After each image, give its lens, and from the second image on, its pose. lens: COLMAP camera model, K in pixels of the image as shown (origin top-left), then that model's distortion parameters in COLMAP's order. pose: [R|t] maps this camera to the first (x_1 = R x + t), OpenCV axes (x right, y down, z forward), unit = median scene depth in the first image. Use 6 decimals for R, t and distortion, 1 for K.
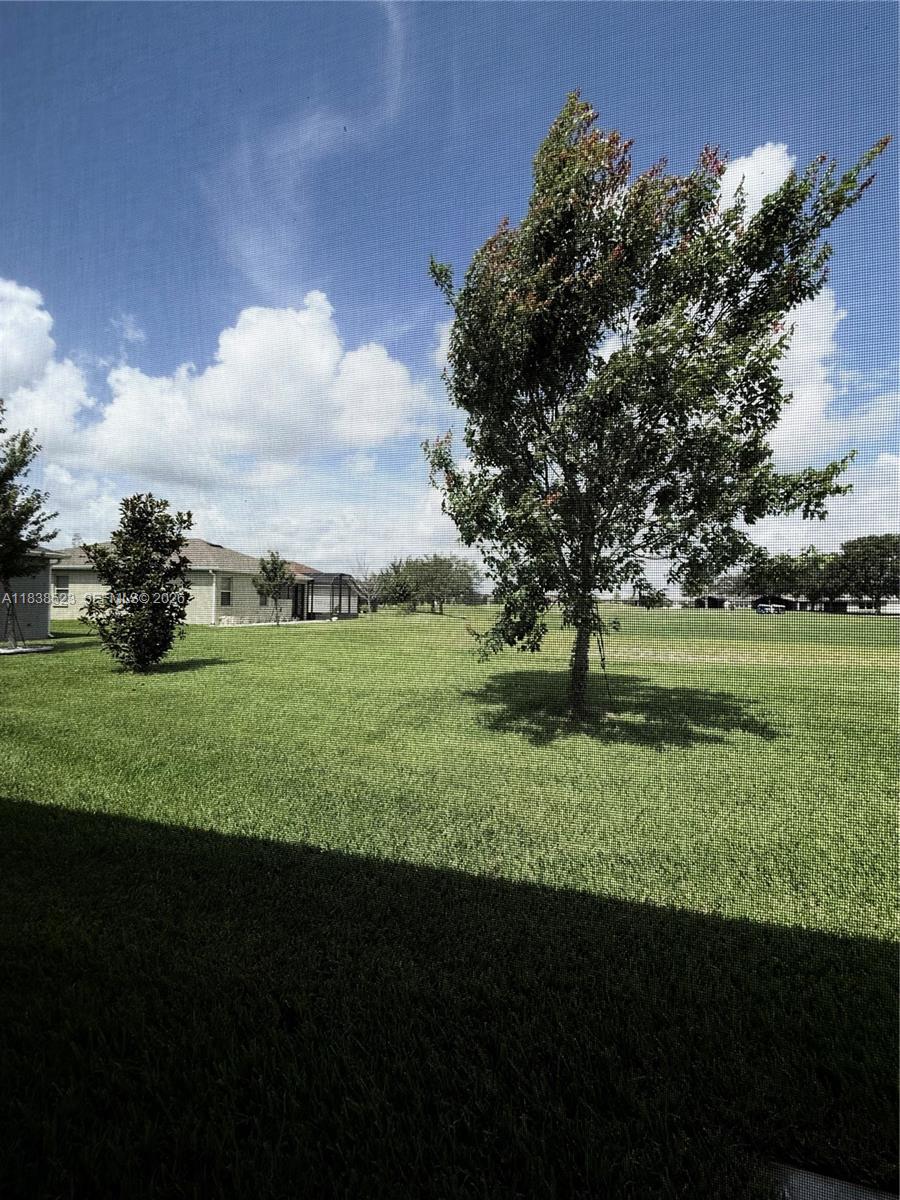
lens RADIAL K [[480.4, 0, 453.3], [0, 480.4, 596.1], [0, 0, 1]] dist [-0.001470, 0.000810]
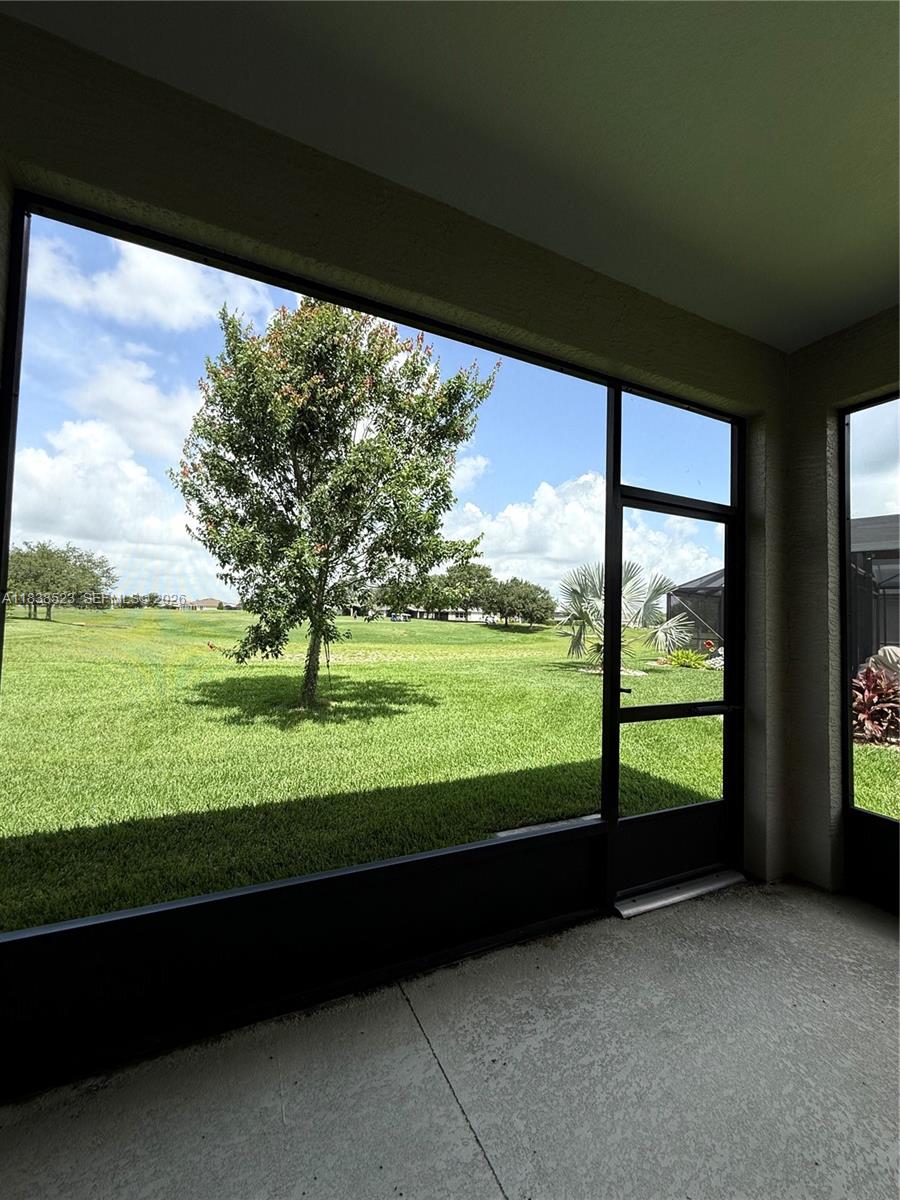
lens RADIAL K [[480.4, 0, 448.3], [0, 480.4, 598.7], [0, 0, 1]] dist [-0.001470, 0.000810]
pose [[0.769495, 0.031021, 0.637899, -0.244618], [-0.026047, 0.999513, -0.017185, -0.020264], [-0.638122, -0.003392, 0.769928, -0.176985]]
